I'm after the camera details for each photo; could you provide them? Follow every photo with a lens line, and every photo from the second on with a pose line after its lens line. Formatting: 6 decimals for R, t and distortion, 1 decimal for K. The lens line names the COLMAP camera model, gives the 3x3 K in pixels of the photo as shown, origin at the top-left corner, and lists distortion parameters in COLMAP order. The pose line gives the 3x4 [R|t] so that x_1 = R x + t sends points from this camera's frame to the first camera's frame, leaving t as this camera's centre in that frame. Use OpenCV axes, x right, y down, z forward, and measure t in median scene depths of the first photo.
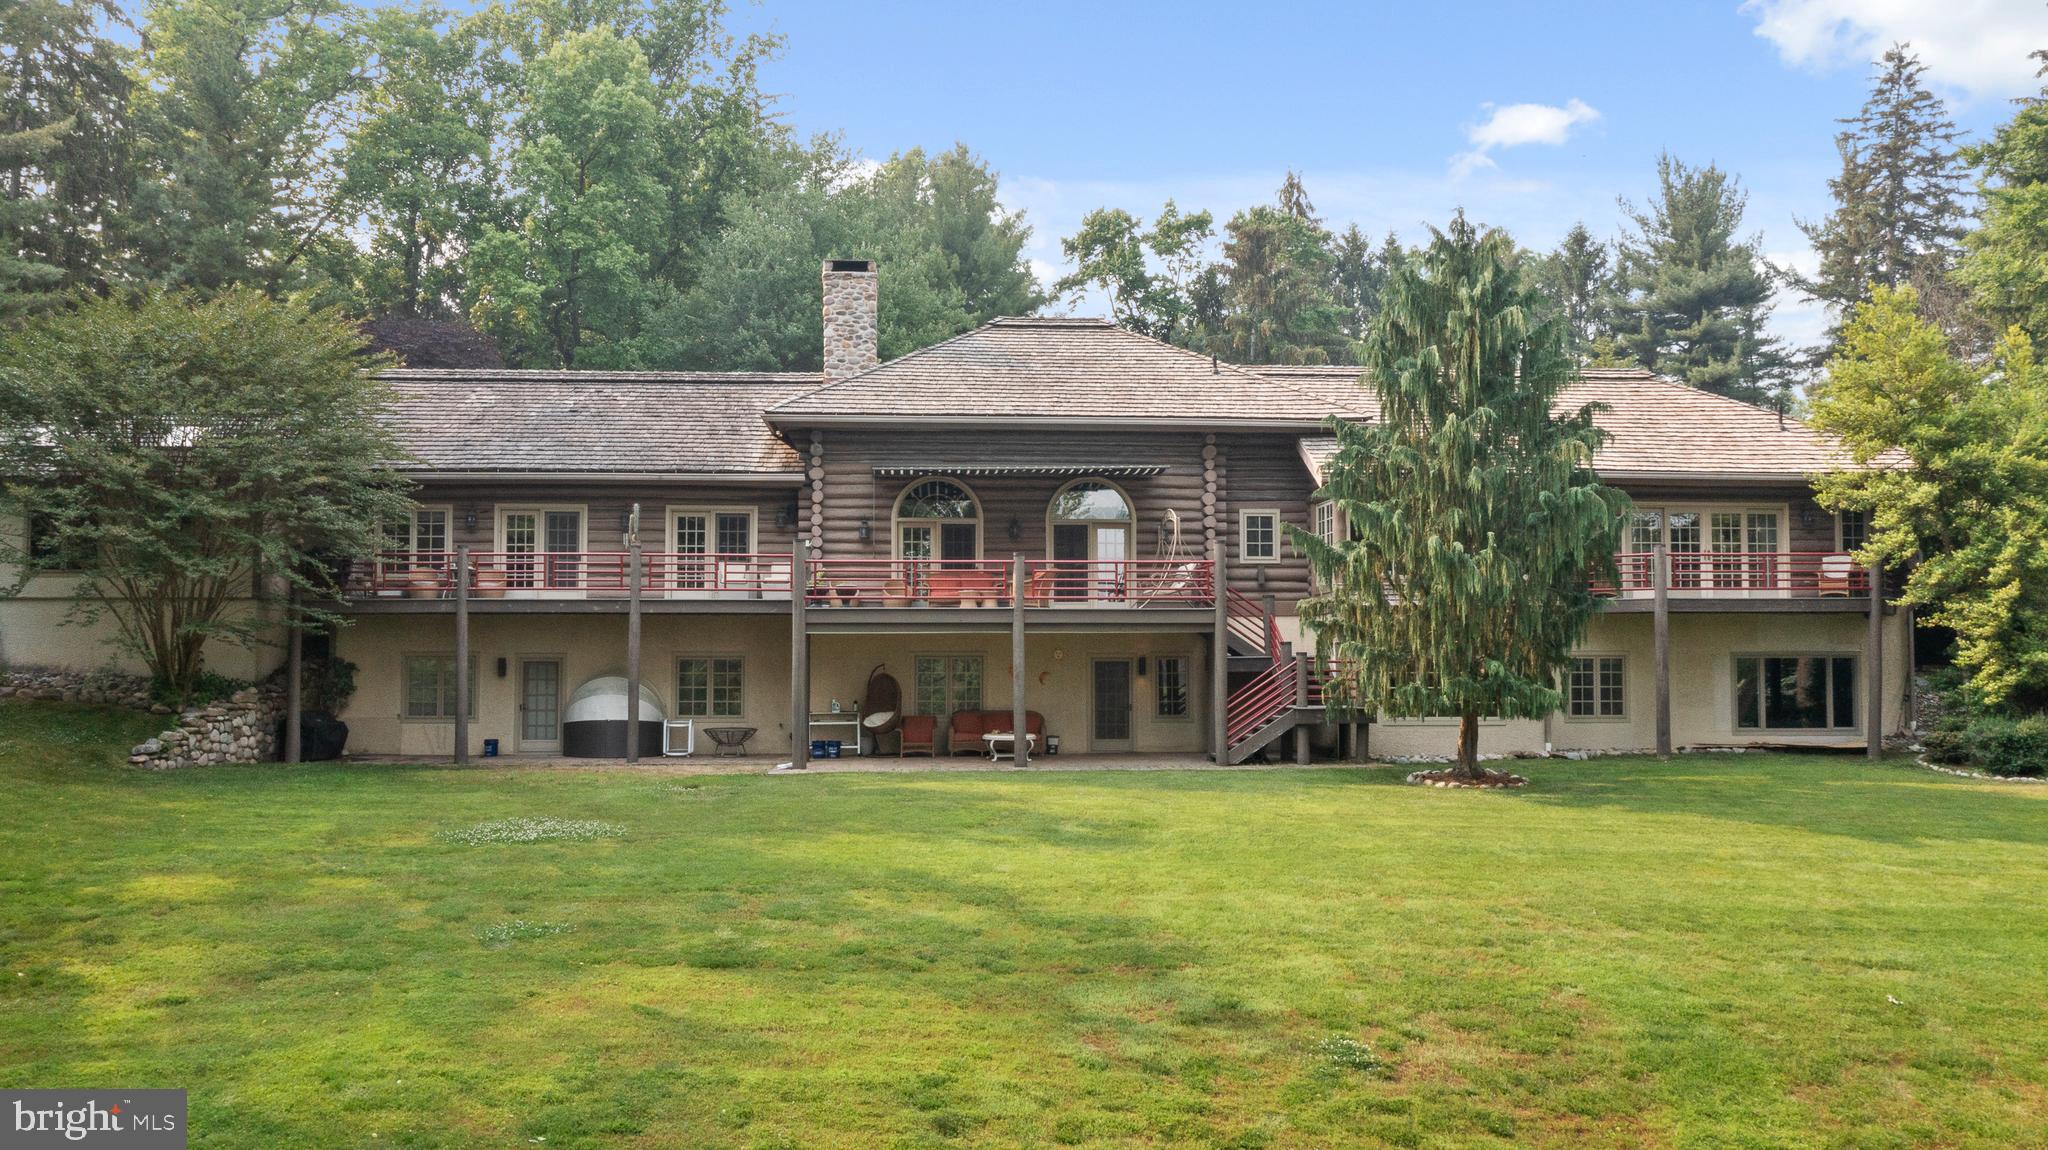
lens RADIAL K [[1623.7, 0, 1024.0], [0, 1623.7, 575.0], [0, 0, 1]] dist [-0.010907, -0.004427]
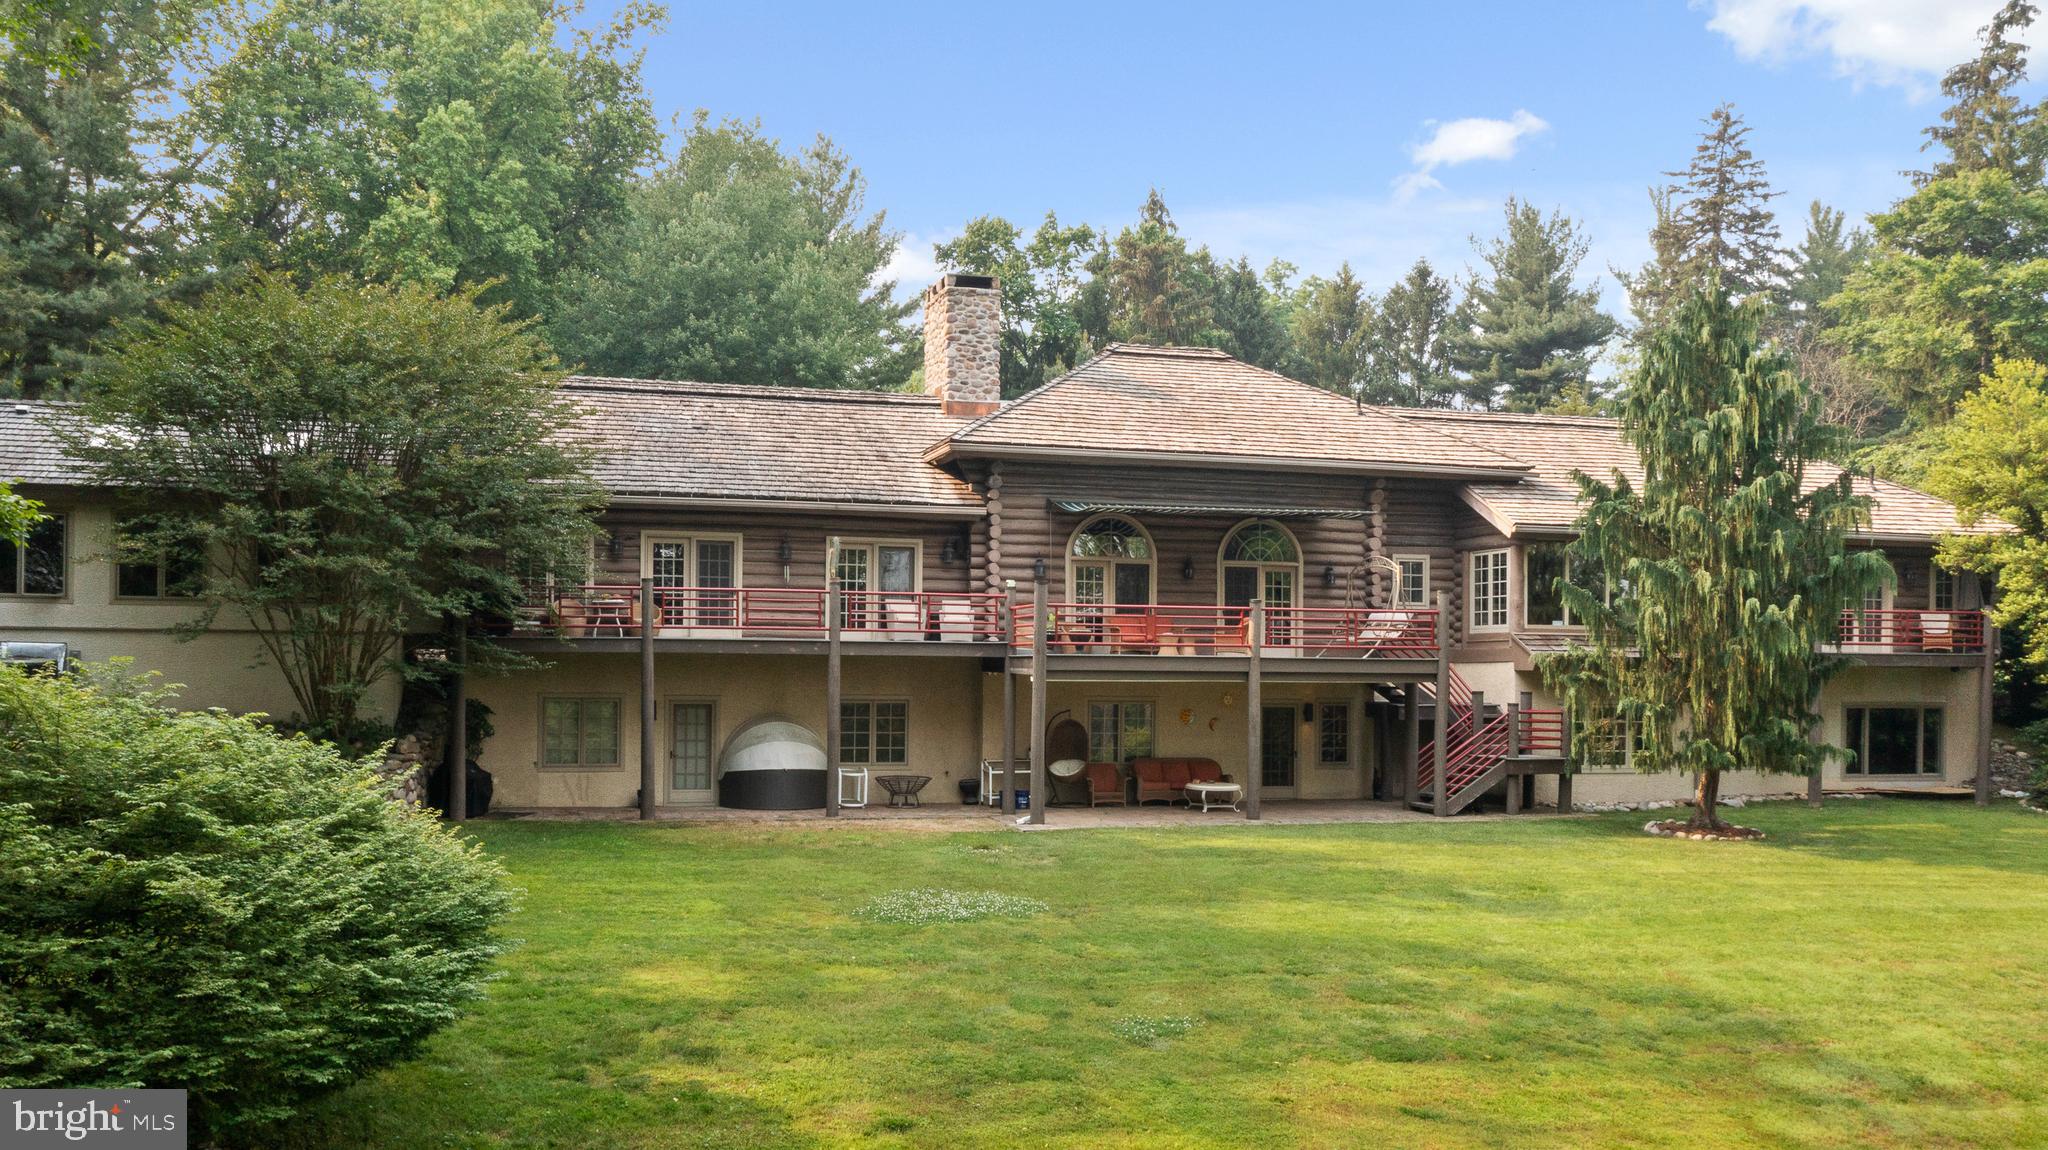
lens RADIAL K [[1668.5, 0, 984.3], [0, 1668.5, 666.5], [0, 0, 1]] dist [-0.011551, 0.000564]
pose [[0.980911, 0.010251, 0.194188, -0.318129], [-0.019975, 0.998639, 0.048186, -0.016589], [-0.193429, -0.051145, 0.979780, 0.047954]]
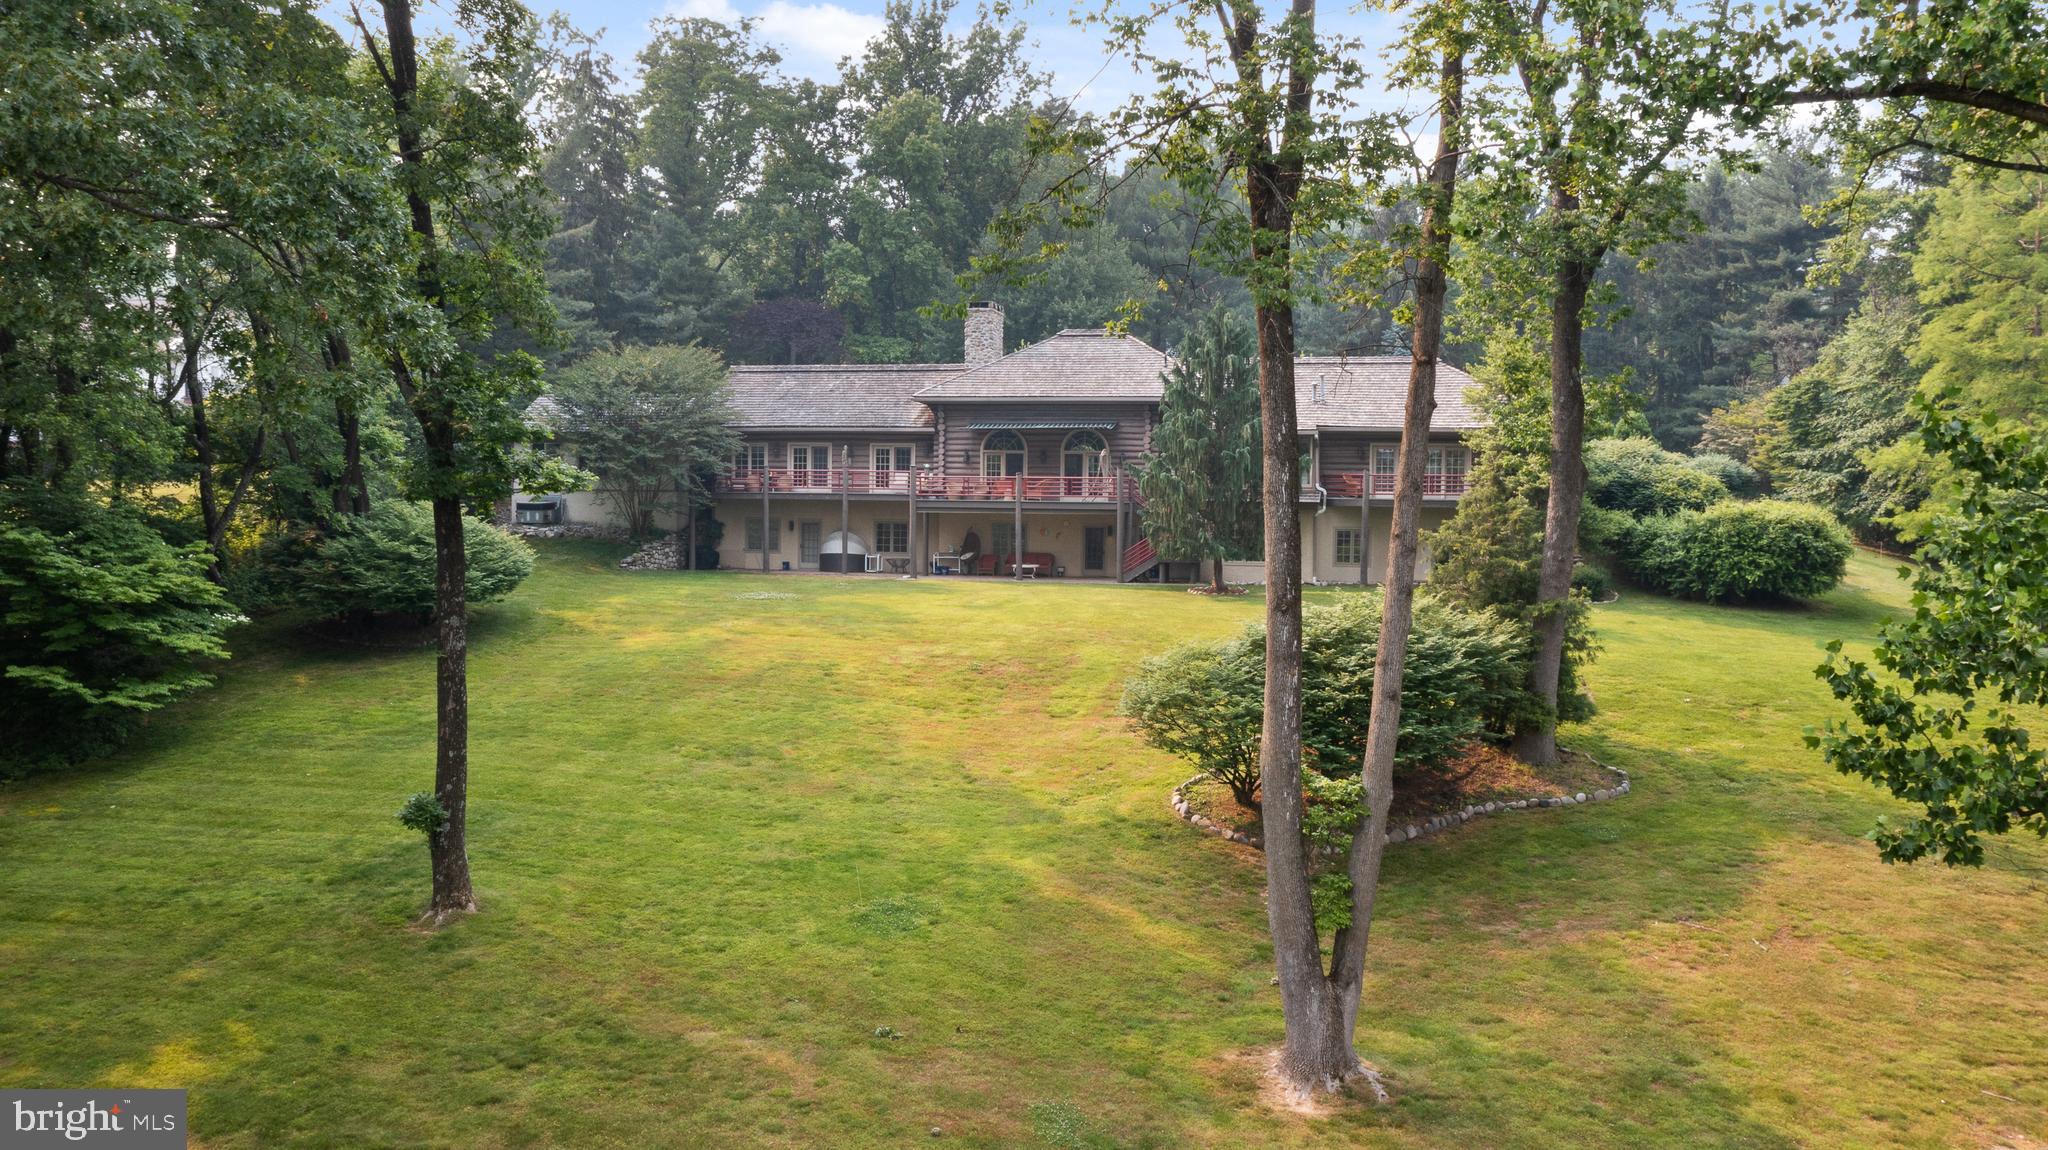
lens RADIAL K [[1623.7, 0, 1024.0], [0, 1623.7, 575.0], [0, 0, 1]] dist [-0.010907, -0.004427]
pose [[0.958877, 0.024088, -0.282797, 0.507103], [0.001584, 0.995922, 0.090202, -0.060842], [0.283817, -0.086941, 0.954929, -0.808188]]
